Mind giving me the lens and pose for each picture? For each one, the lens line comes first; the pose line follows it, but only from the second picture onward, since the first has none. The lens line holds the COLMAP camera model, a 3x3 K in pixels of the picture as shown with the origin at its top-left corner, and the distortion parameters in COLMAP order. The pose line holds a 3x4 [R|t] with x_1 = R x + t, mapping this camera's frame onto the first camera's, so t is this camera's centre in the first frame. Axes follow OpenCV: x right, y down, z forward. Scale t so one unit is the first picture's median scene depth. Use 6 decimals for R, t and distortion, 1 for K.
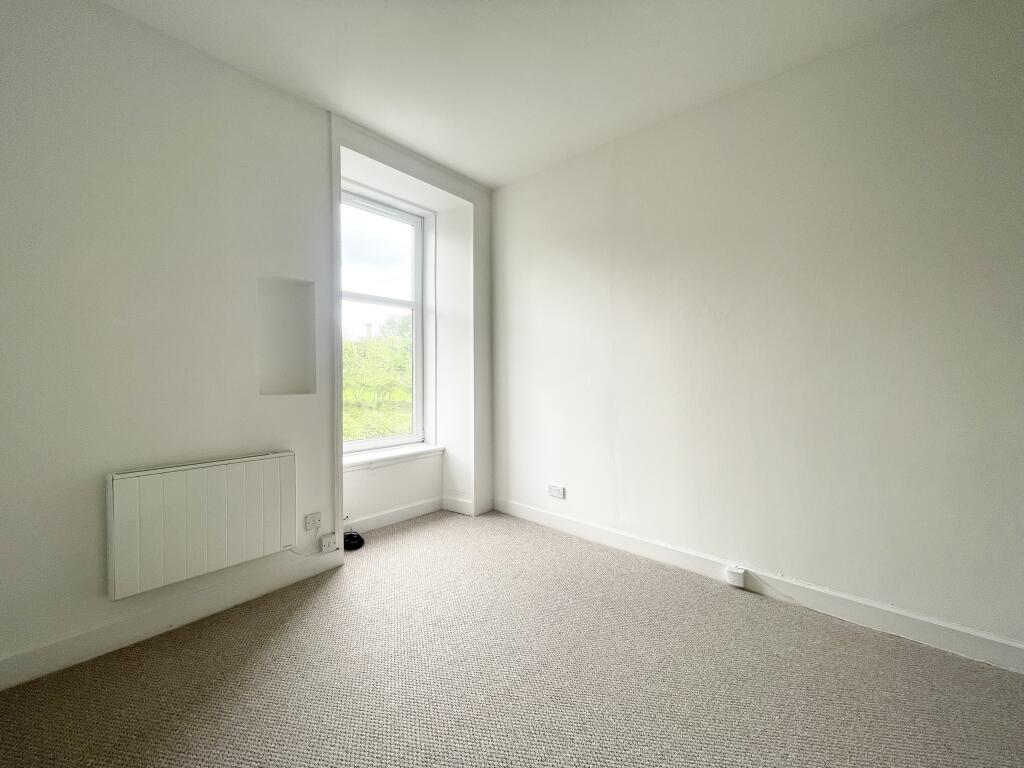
lens RADIAL K [[417.0, 0, 516.5], [0, 417.0, 379.0], [0, 0, 1]] dist [-0.003444, -0.000321]
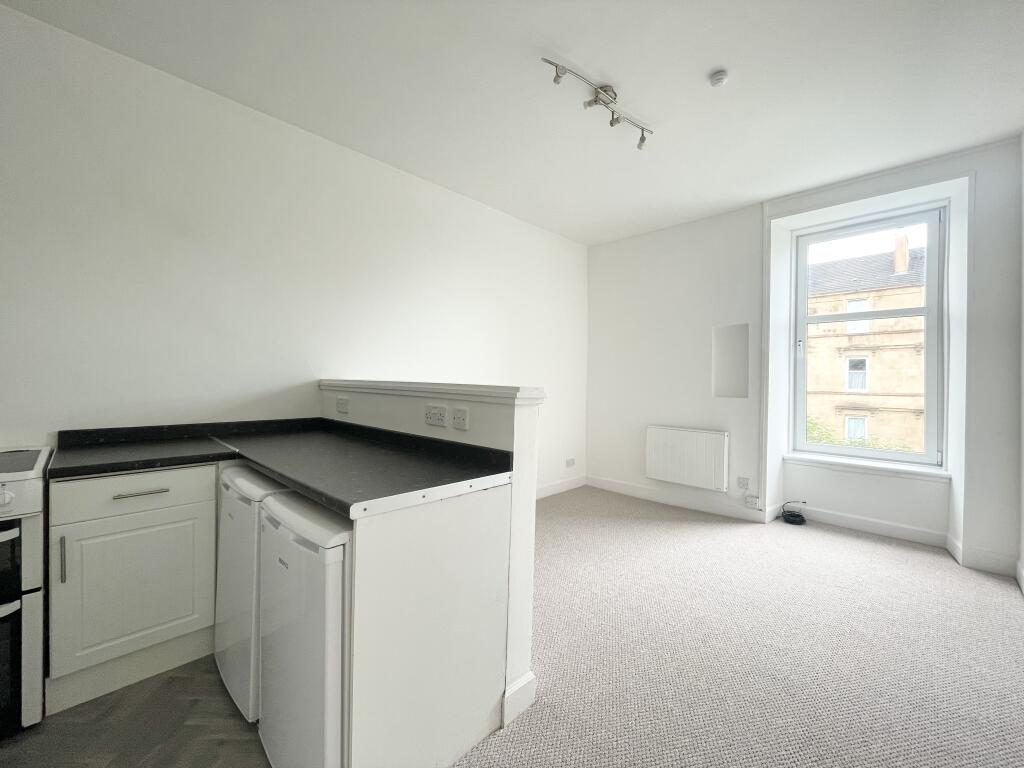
lens RADIAL K [[417.0, 0, 512.7], [0, 417.0, 382.1], [0, 0, 1]] dist [-0.003444, -0.000321]
pose [[-0.072031, -0.002565, -0.997399, 0.928349], [-0.023264, 0.999729, -0.000890, -0.001894], [0.997131, 0.023139, -0.072071, 0.233381]]
